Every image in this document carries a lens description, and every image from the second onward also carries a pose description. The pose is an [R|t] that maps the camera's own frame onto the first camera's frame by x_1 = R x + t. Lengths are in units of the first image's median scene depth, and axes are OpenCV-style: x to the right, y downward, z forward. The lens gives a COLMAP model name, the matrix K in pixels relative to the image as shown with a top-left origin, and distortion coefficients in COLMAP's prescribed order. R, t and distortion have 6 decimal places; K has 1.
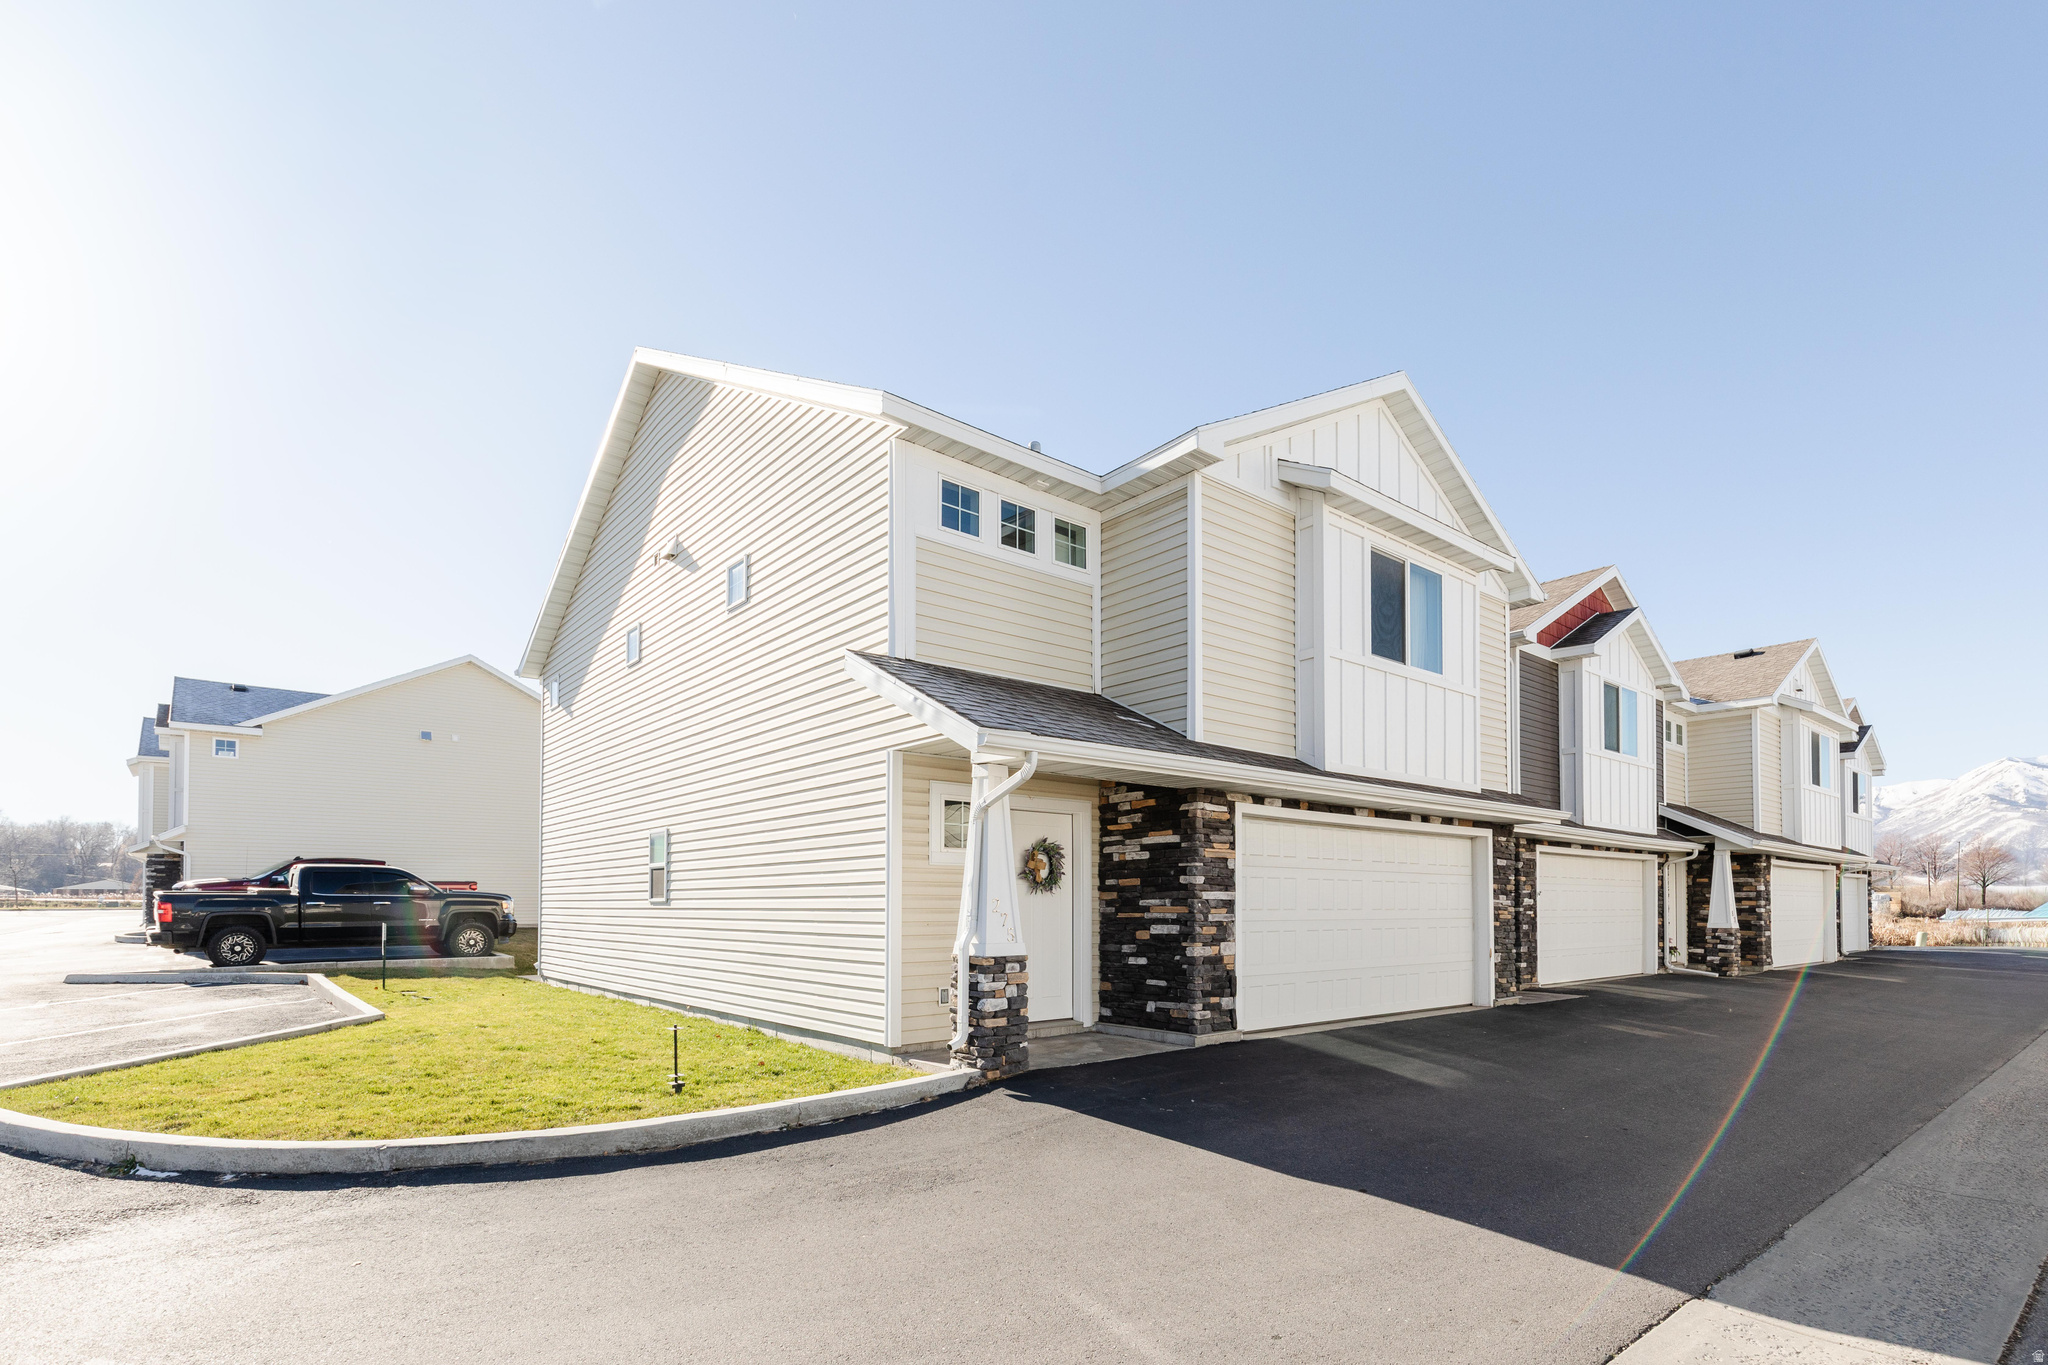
lens RADIAL K [[984.3, 0, 1021.7], [0, 984.3, 918.2], [0, 0, 1]] dist [0.000872, 0.000418]
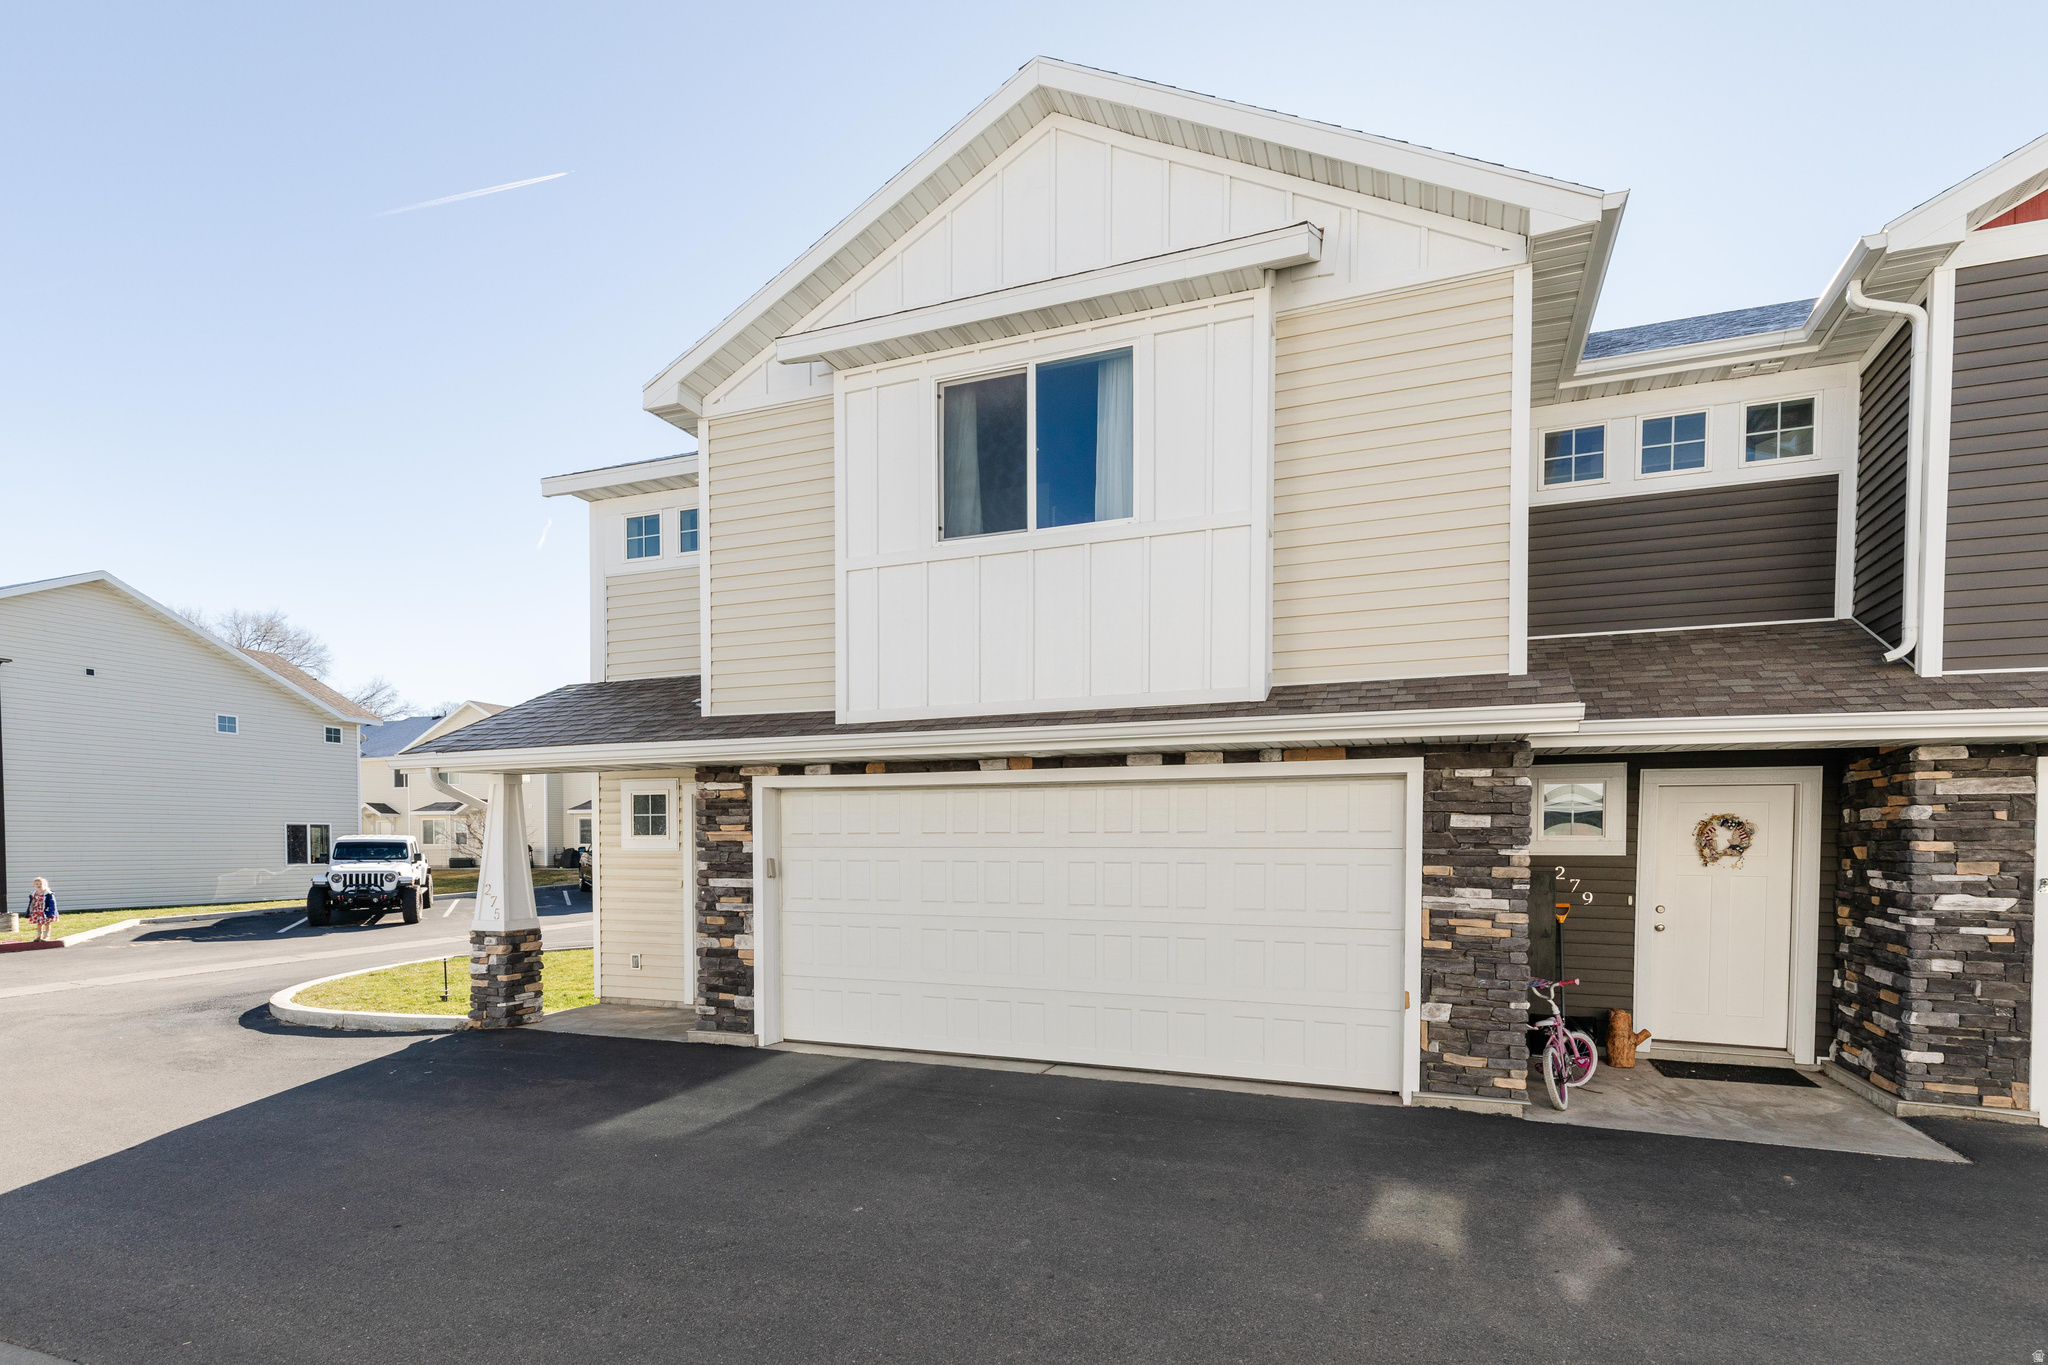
lens RADIAL K [[964.1, 0, 1042.4], [0, 964.1, 902.7], [0, 0, 1]] dist [0.003531, -0.000086]
pose [[0.507706, 0.047702, -0.860209, 1.100663], [-0.012948, 0.998776, 0.047743, -0.050432], [0.861433, -0.013101, 0.507702, 0.789753]]
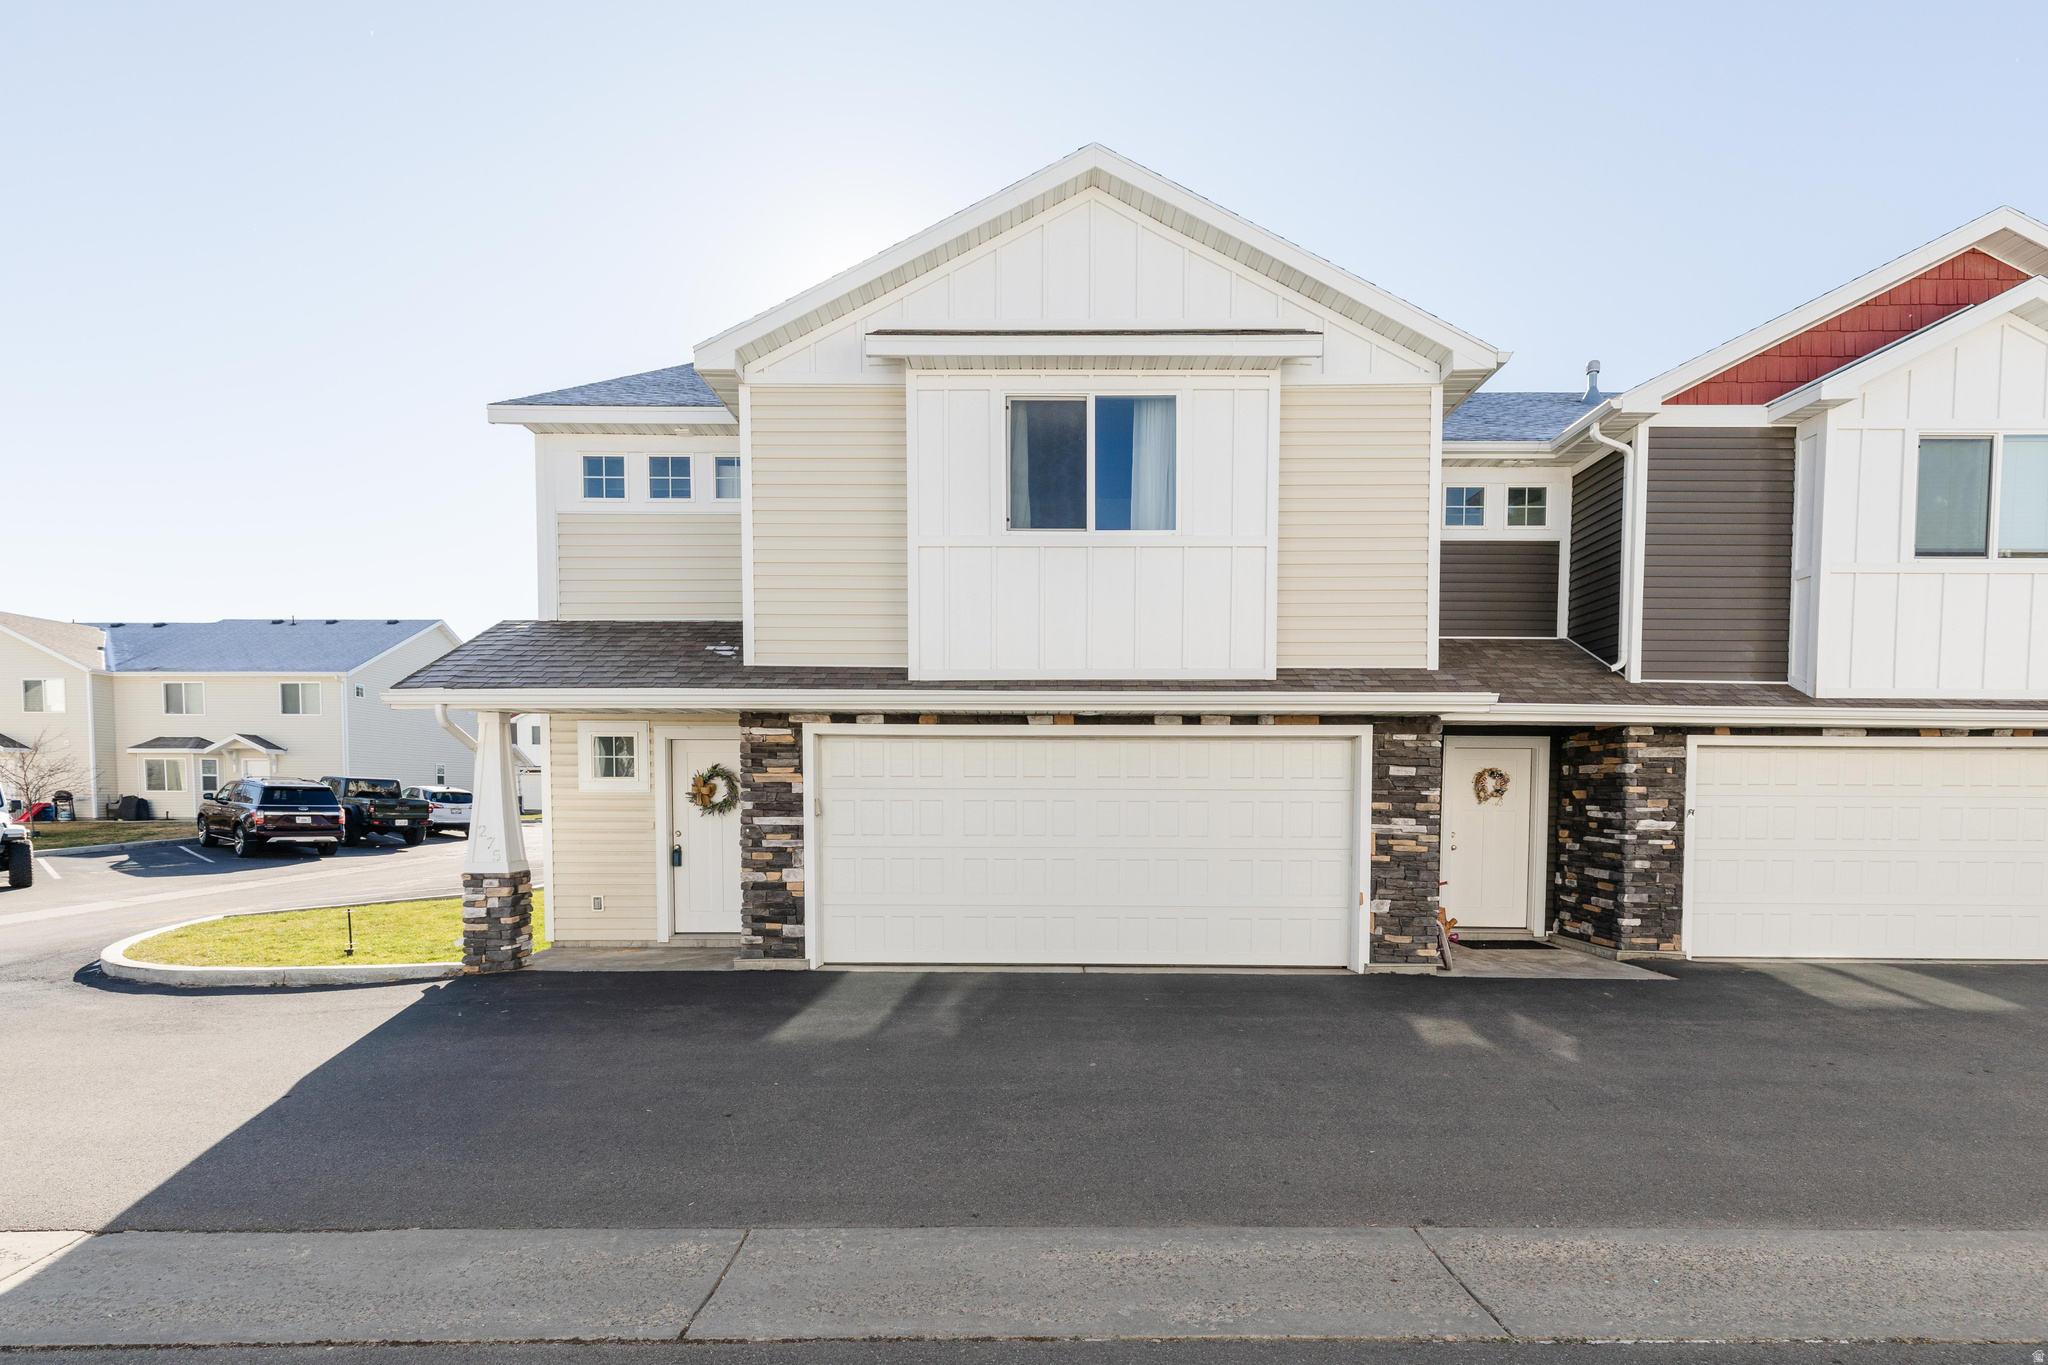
lens RADIAL K [[965.3, 0, 1002.0], [0, 965.3, 873.4], [0, 0, 1]] dist [0.003450, 0.000210]
pose [[0.771876, 0.050760, -0.633744, 0.977876], [-0.010606, 0.997697, 0.066993, -0.037456], [0.635685, -0.044989, 0.770636, 0.393446]]
